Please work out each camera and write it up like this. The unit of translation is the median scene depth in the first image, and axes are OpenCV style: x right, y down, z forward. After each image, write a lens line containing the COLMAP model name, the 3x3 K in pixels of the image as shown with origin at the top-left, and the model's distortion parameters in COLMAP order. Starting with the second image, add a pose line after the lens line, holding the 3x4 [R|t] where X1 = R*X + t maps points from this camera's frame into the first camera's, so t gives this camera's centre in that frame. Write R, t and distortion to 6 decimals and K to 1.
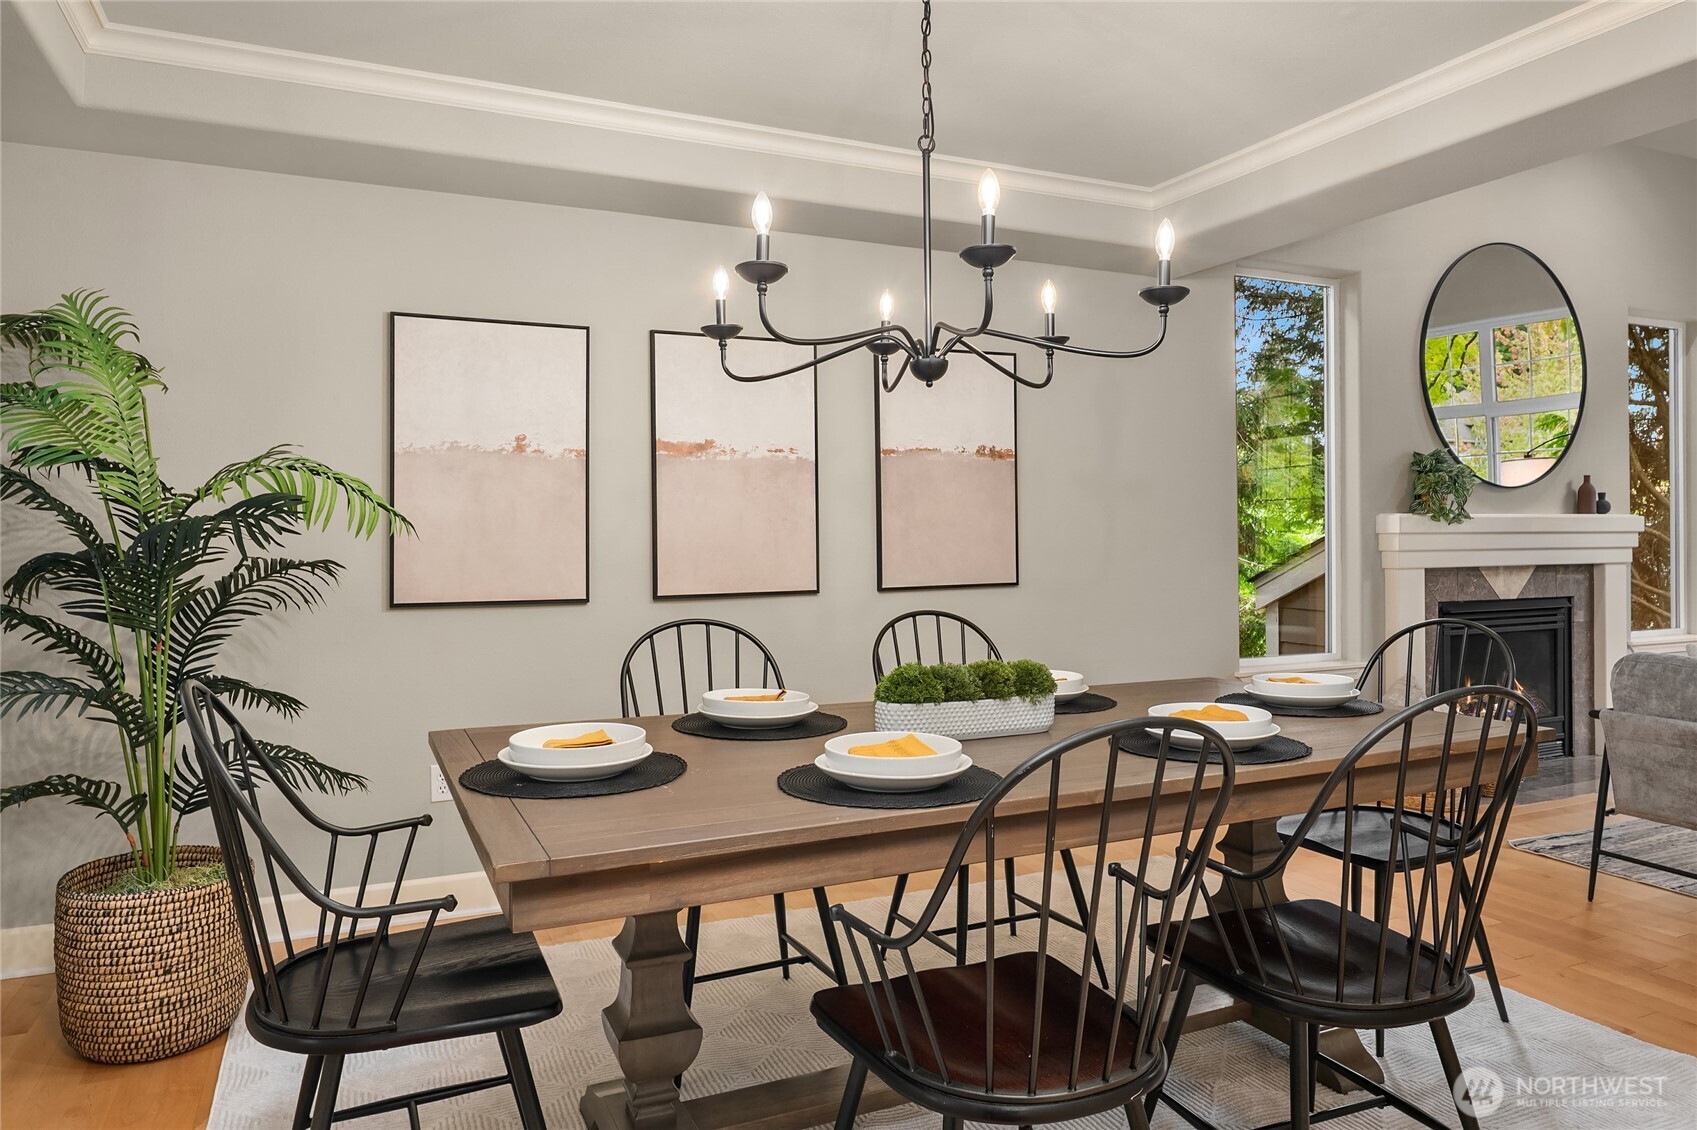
lens RADIAL K [[1120.7, 0, 854.6], [0, 1120.7, 527.7], [0, 0, 1]] dist [-0.002318, -0.005003]
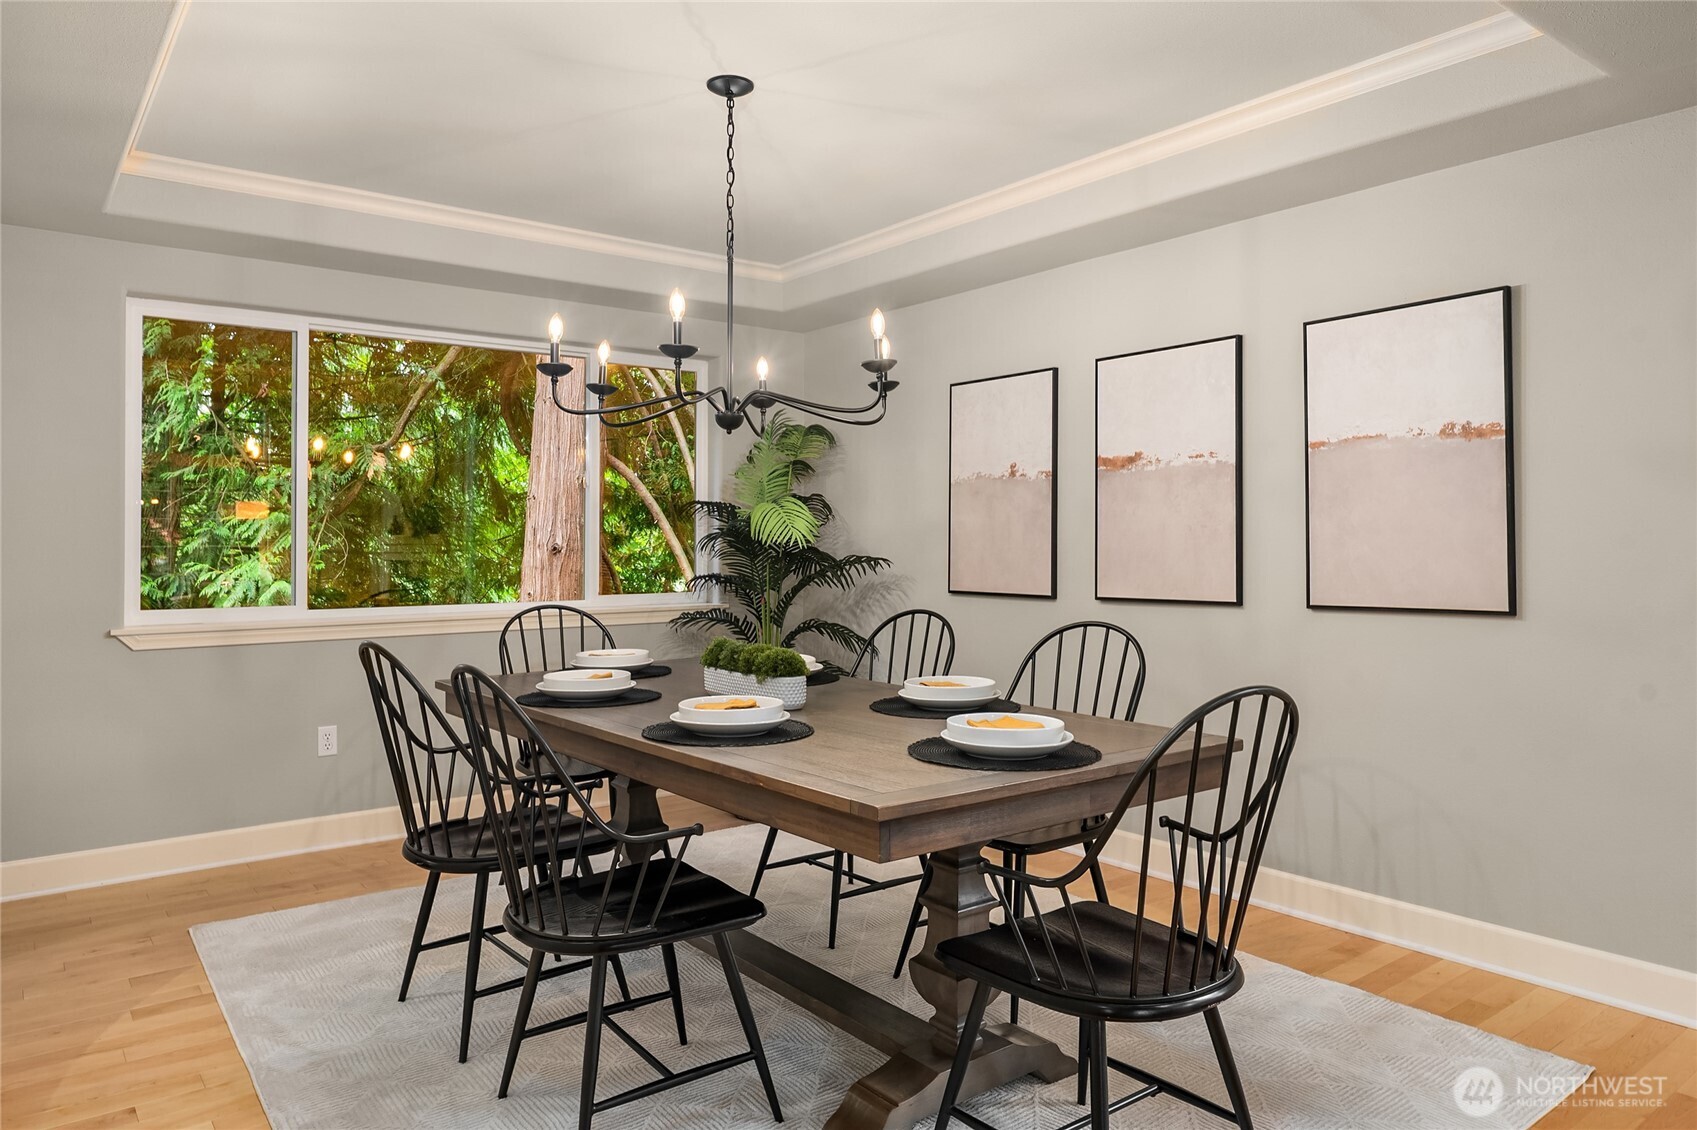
lens RADIAL K [[1120.7, 0, 846.6], [0, 1120.7, 536.5], [0, 0, 1]] dist [-0.002318, -0.005003]
pose [[0.222280, -0.000771, -0.974983, 0.611307], [0.008315, 0.999965, 0.001105, -0.002004], [0.974947, -0.008353, 0.222278, 0.366677]]
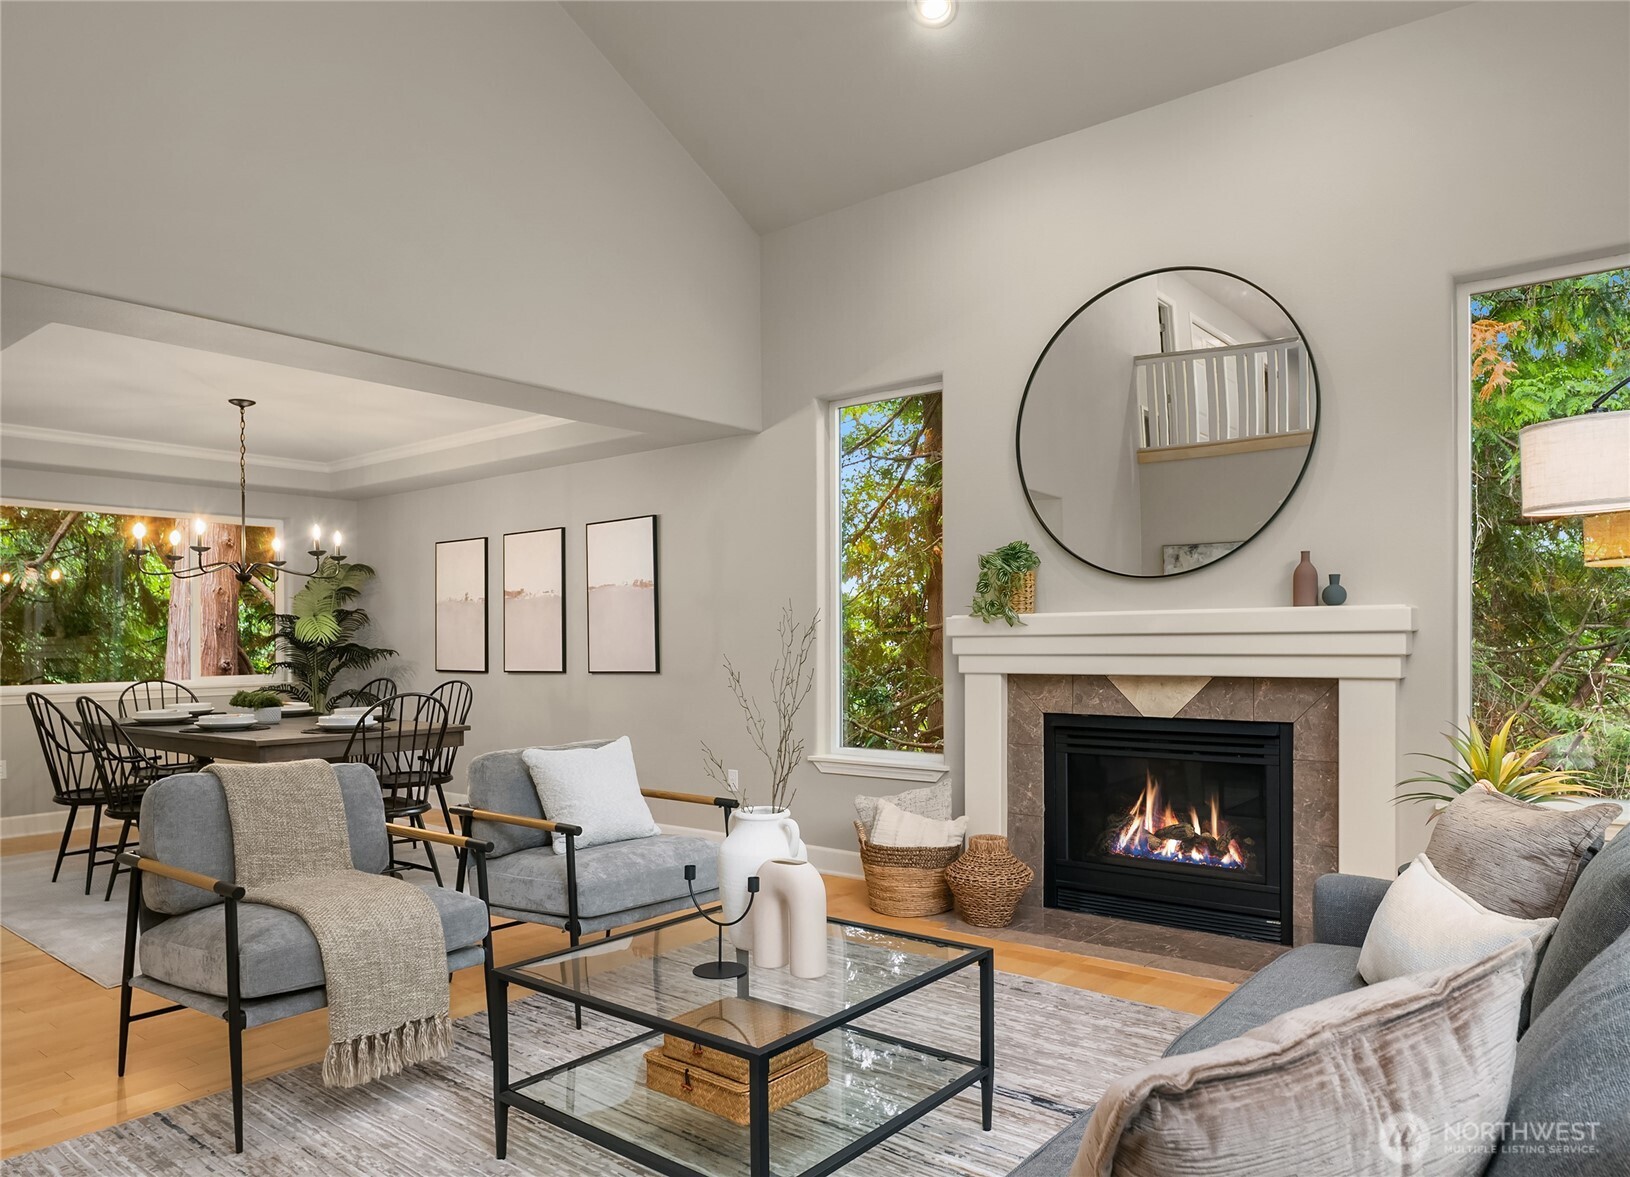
lens RADIAL K [[1073.8, 0, 804.9], [0, 1073.8, 646.2], [0, 0, 1]] dist [0.008133, -0.007131]
pose [[0.438335, 0.007548, -0.898780, 1.235842], [0.014052, 0.999785, 0.015249, -0.002312], [0.898702, -0.019313, 0.438134, 0.468147]]
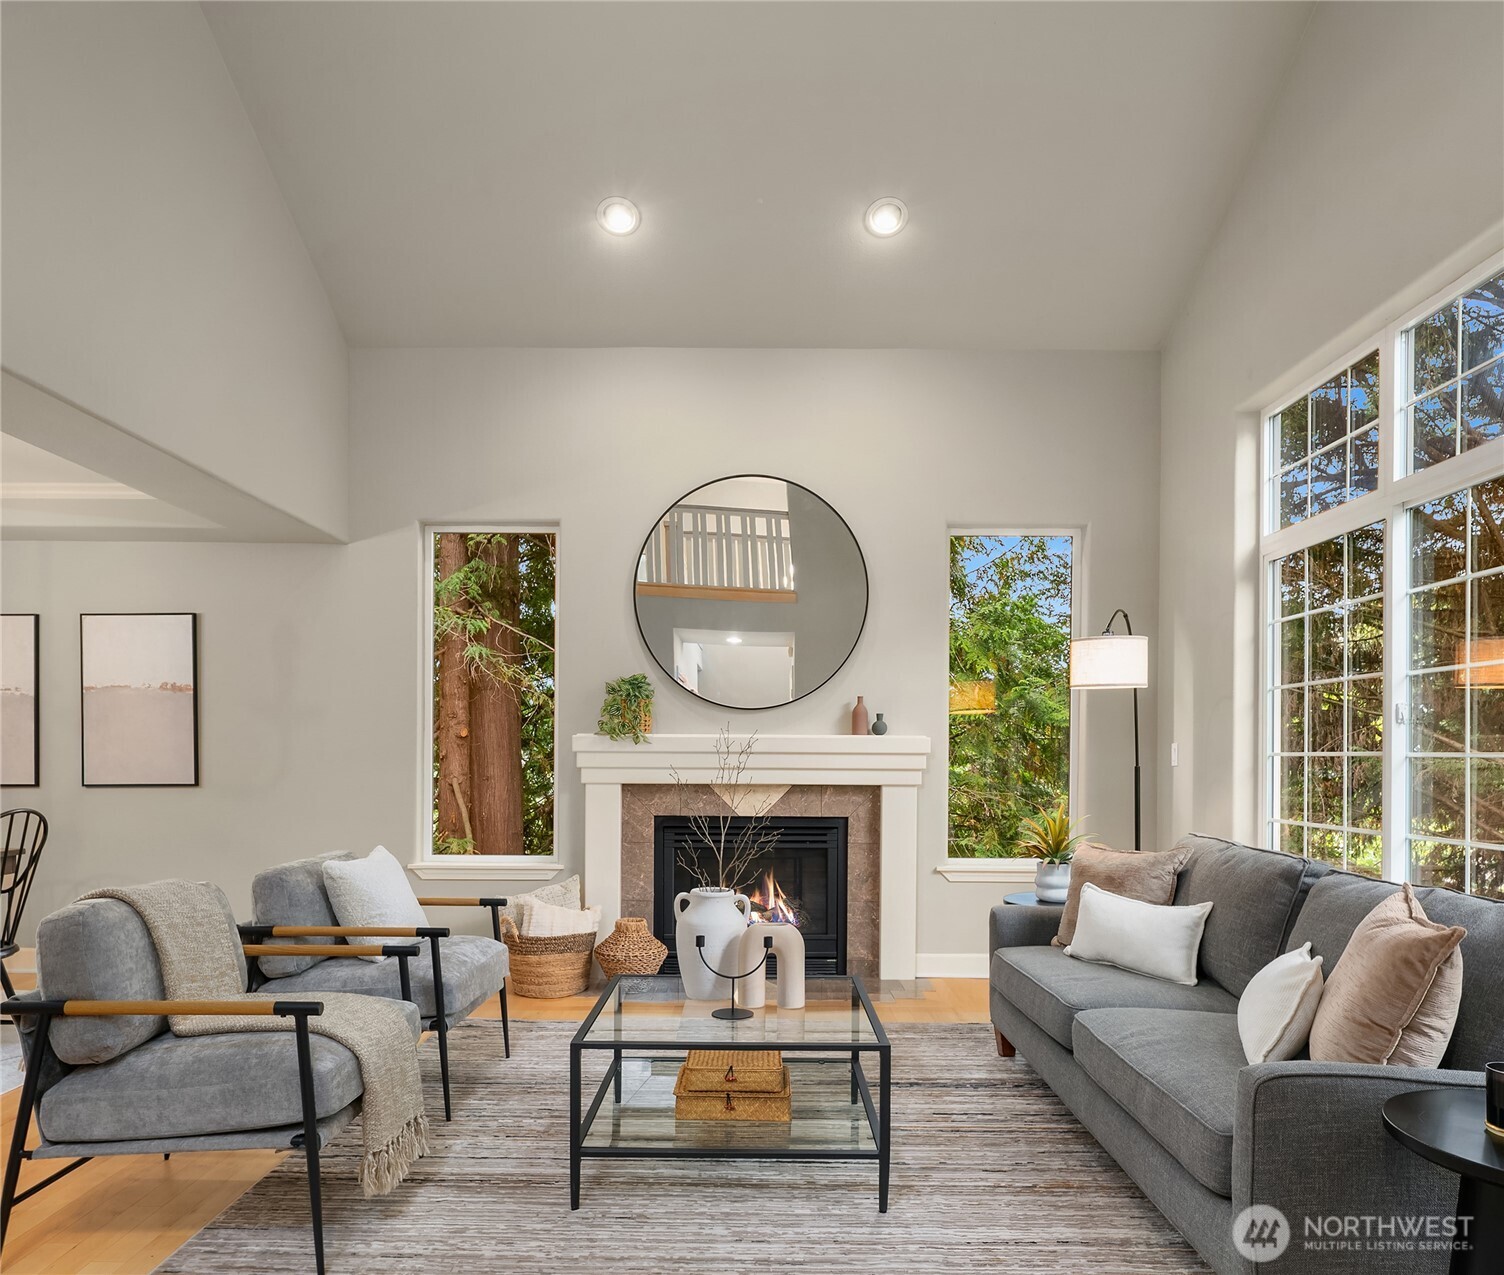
lens RADIAL K [[1038.7, 0, 748.2], [0, 1038.7, 769.3], [0, 0, 1]] dist [-0.000609, -0.001896]
pose [[0.903650, 0.018491, -0.427872, 1.058819], [-0.008345, 0.999638, 0.025577, -0.004980], [0.428190, -0.019542, 0.903478, 0.135188]]
